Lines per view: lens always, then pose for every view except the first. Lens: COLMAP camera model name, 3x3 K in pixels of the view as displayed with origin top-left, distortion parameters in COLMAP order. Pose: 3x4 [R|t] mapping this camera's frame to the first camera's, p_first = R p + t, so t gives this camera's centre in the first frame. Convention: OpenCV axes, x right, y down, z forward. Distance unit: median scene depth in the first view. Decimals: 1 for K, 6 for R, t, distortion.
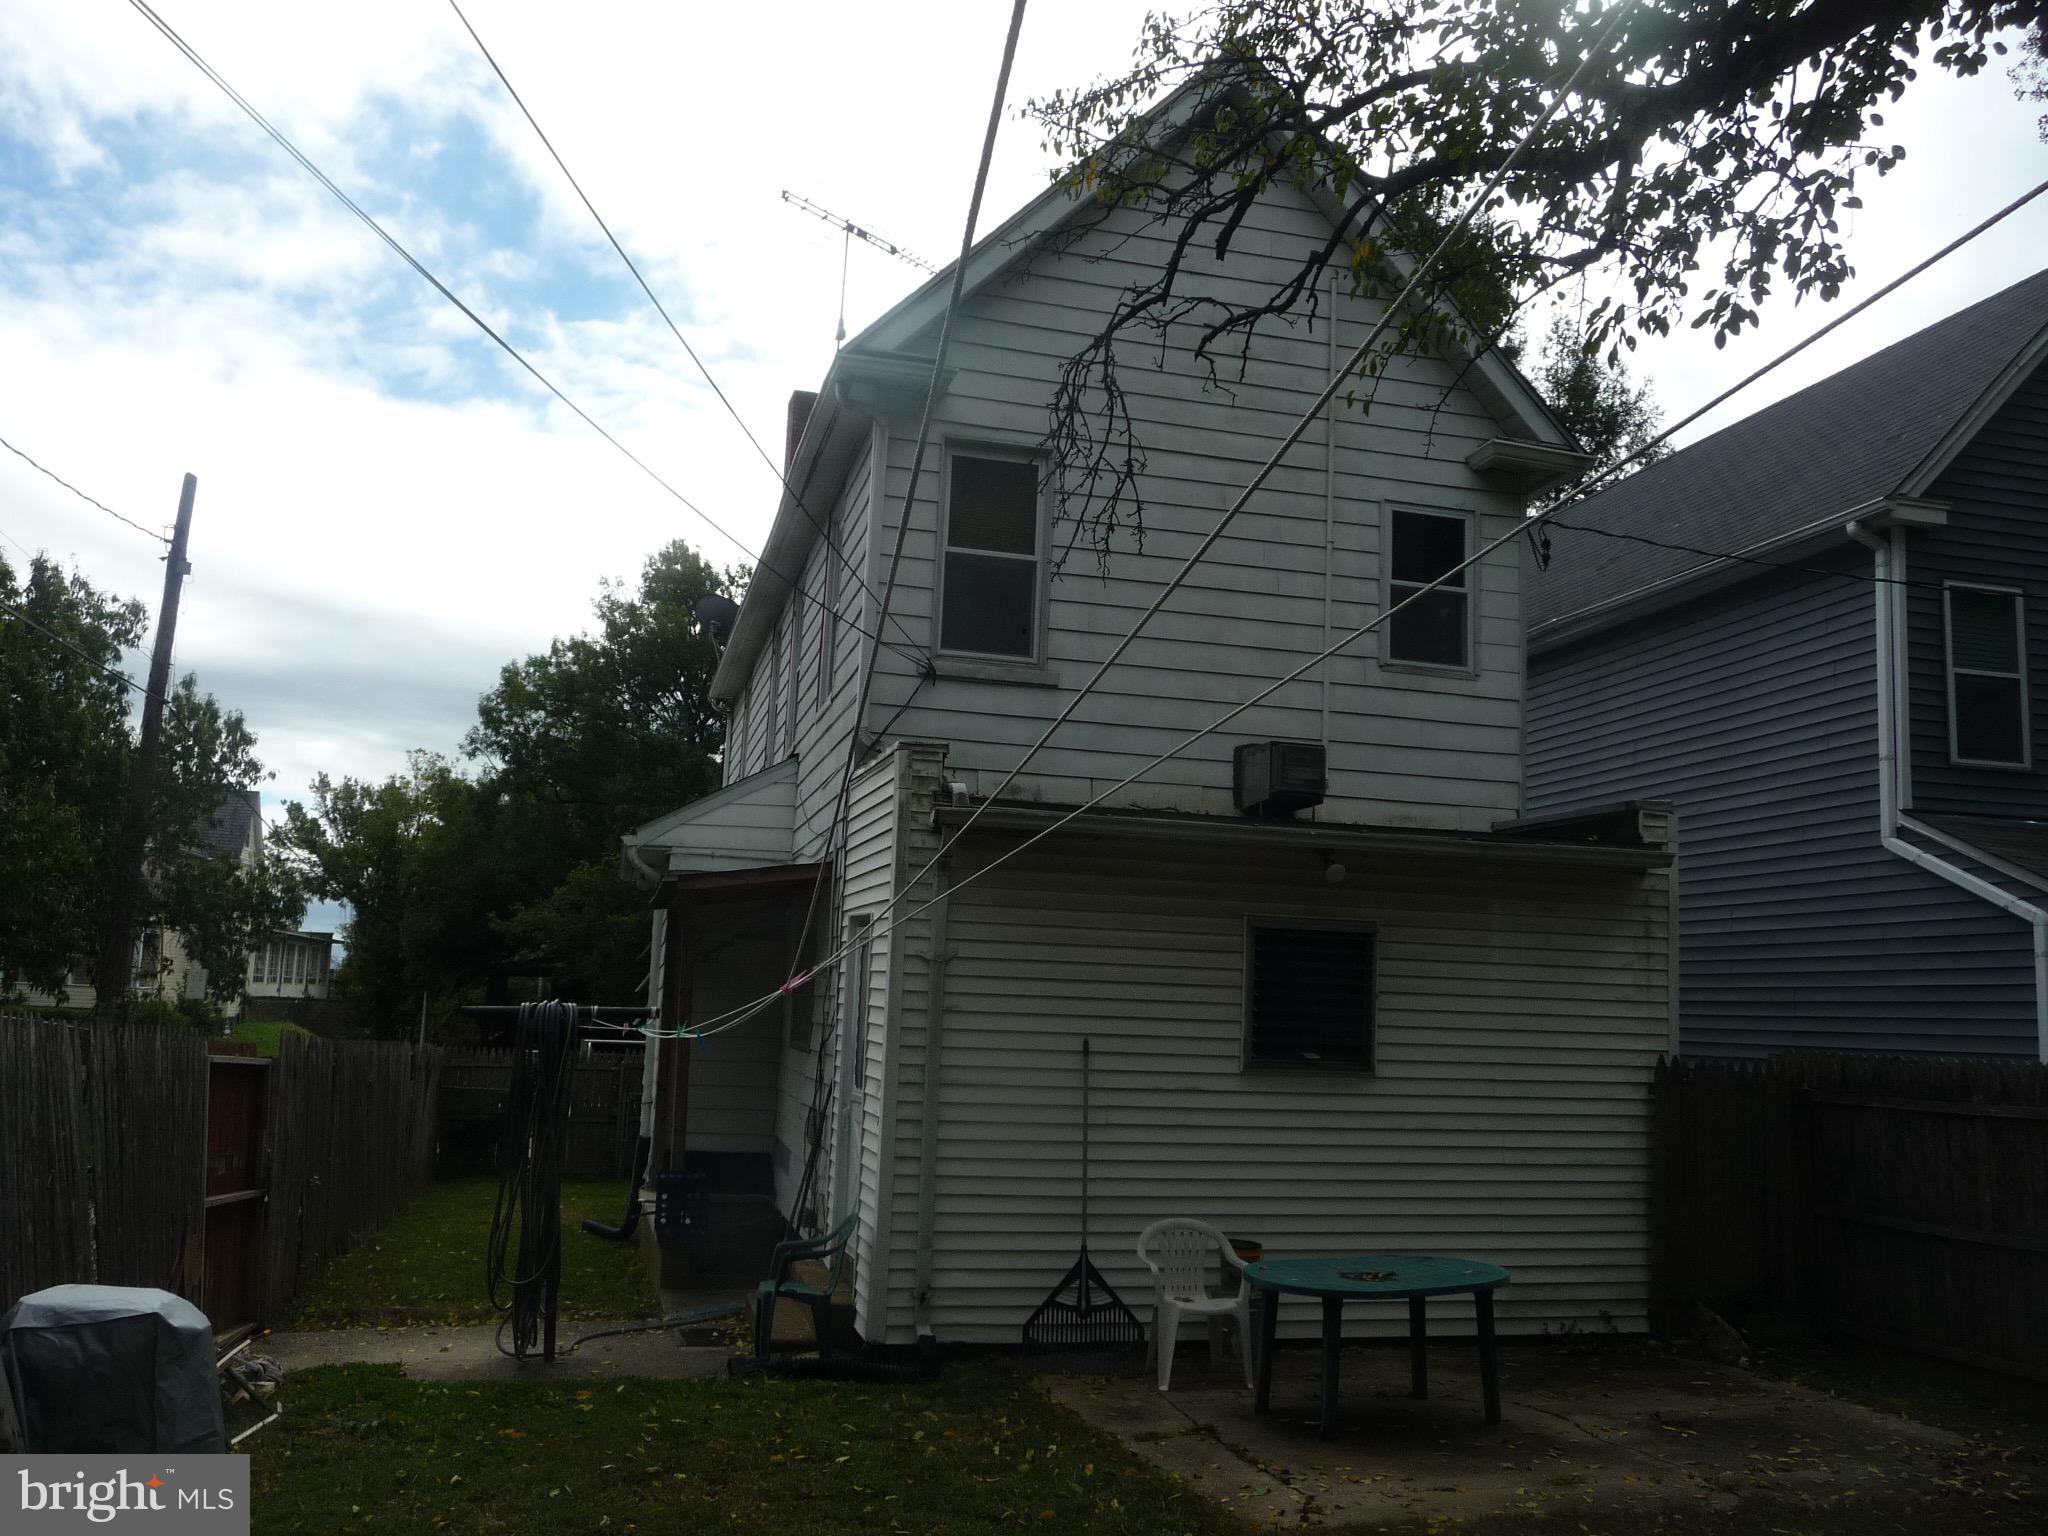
lens RADIAL K [[1665.6, 0, 1024.0], [0, 1665.6, 768.0], [0, 0, 1]] dist [-0.109200, 0.245606]
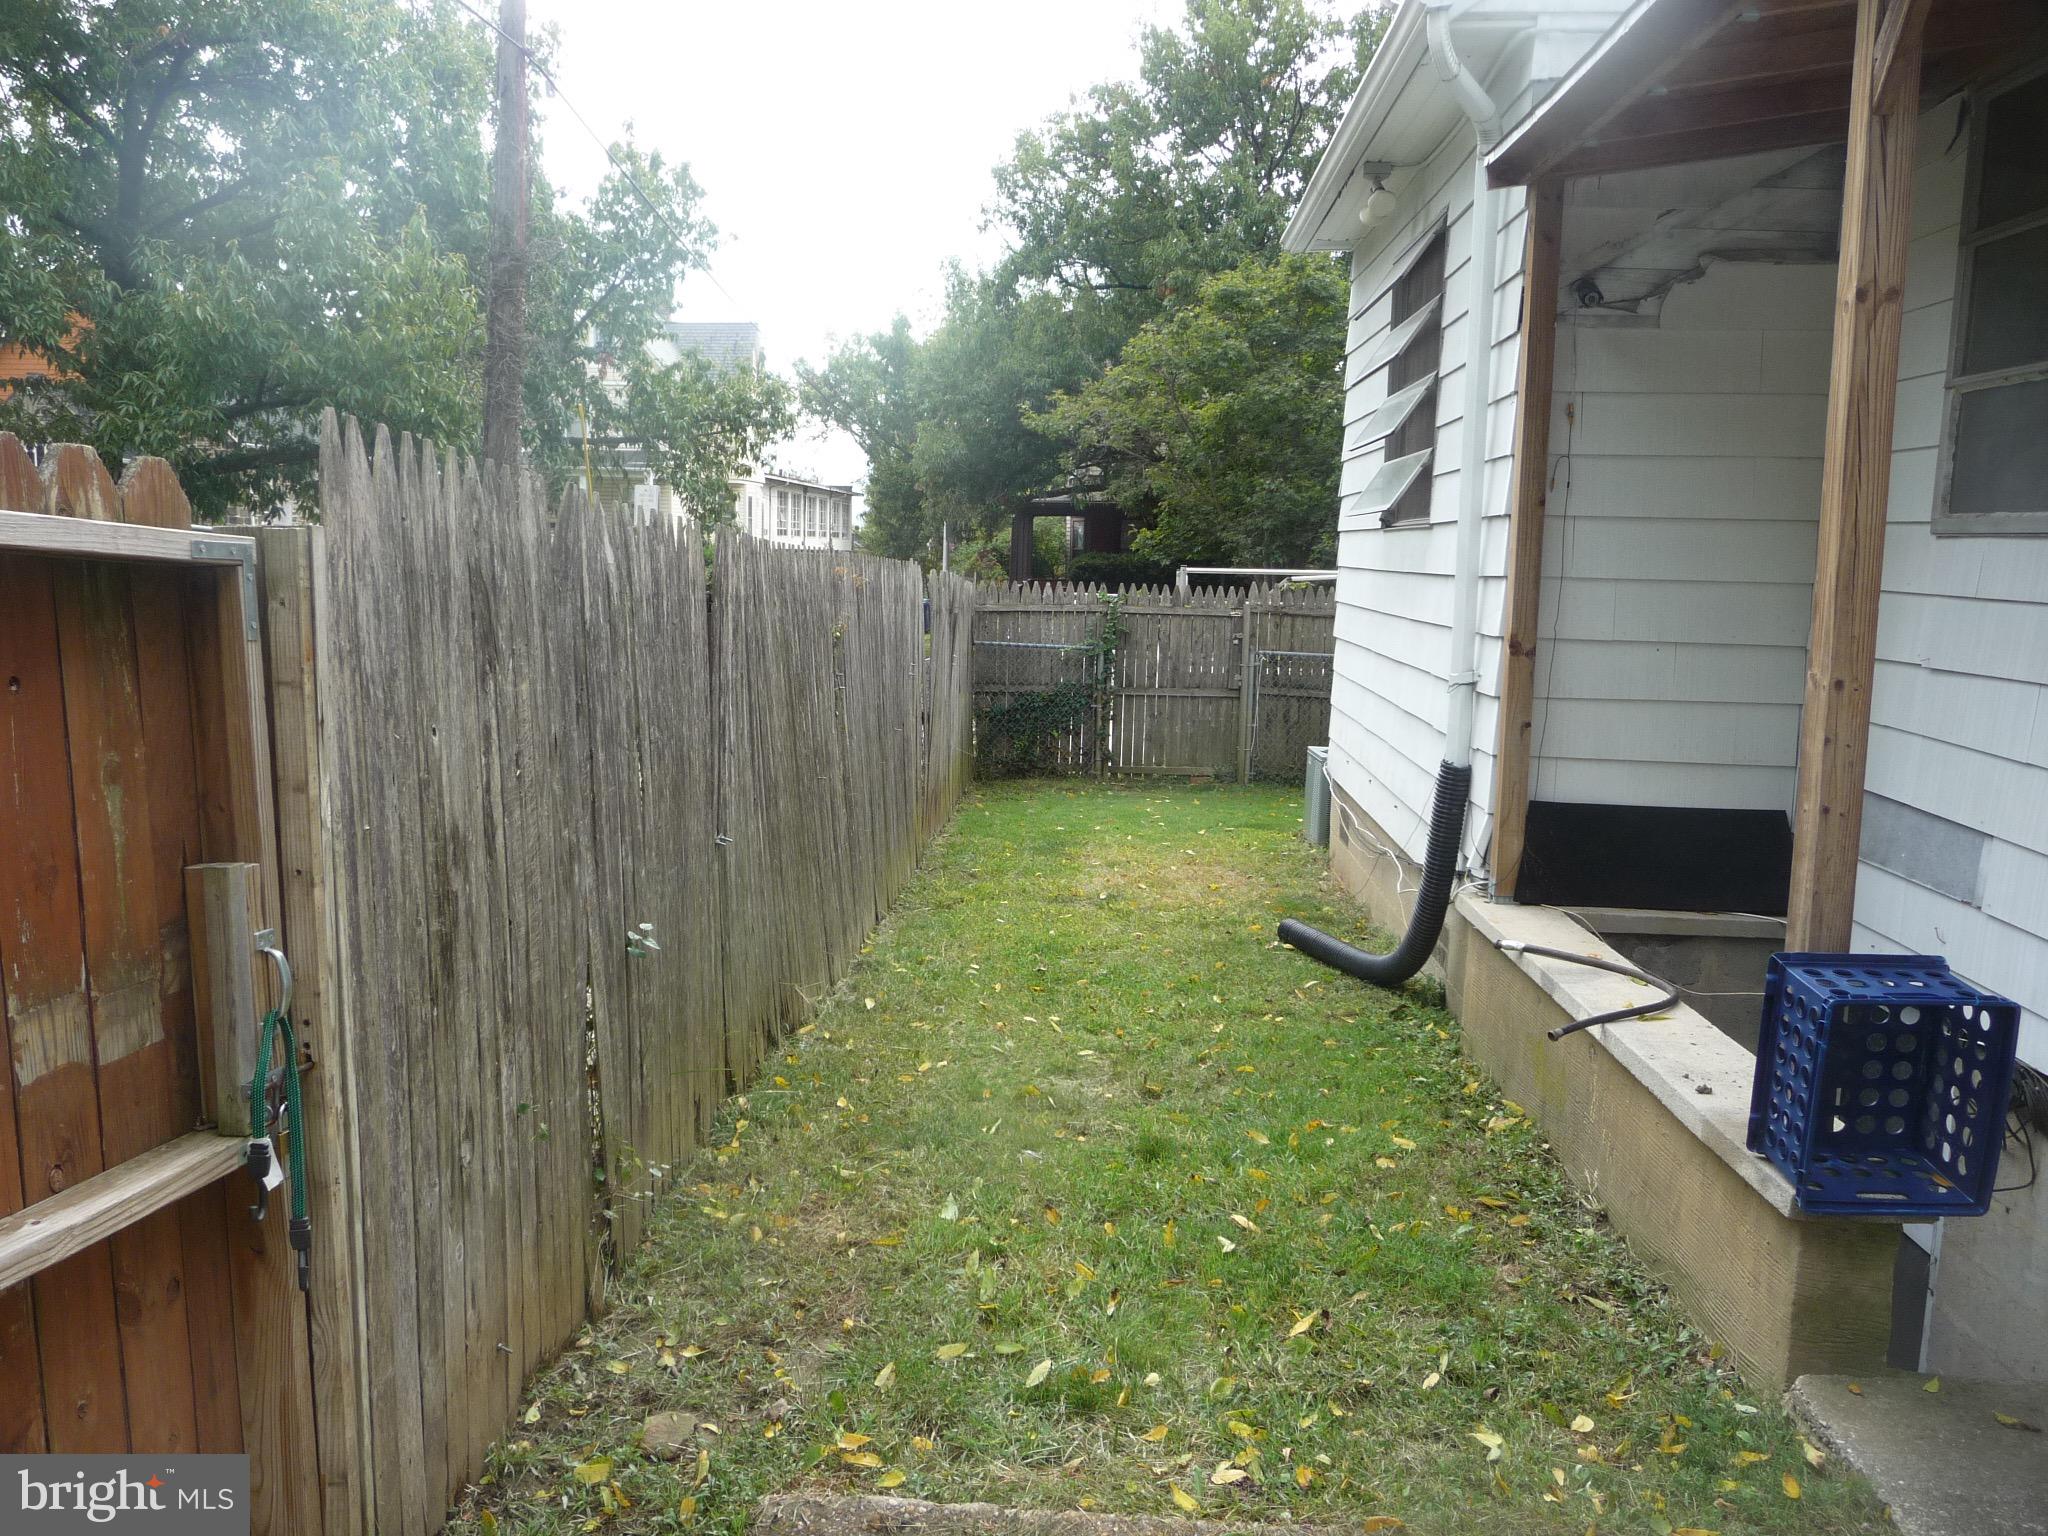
lens RADIAL K [[1659.7, 0, 1024.0], [0, 1659.7, 768.0], [0, 0, 1]] dist [-0.181637, 0.000037]
pose [[0.955325, 0.021885, -0.294747, -0.106451], [0.057046, 0.964849, 0.256538, 0.056333], [0.290001, -0.261891, 0.920496, 0.294323]]
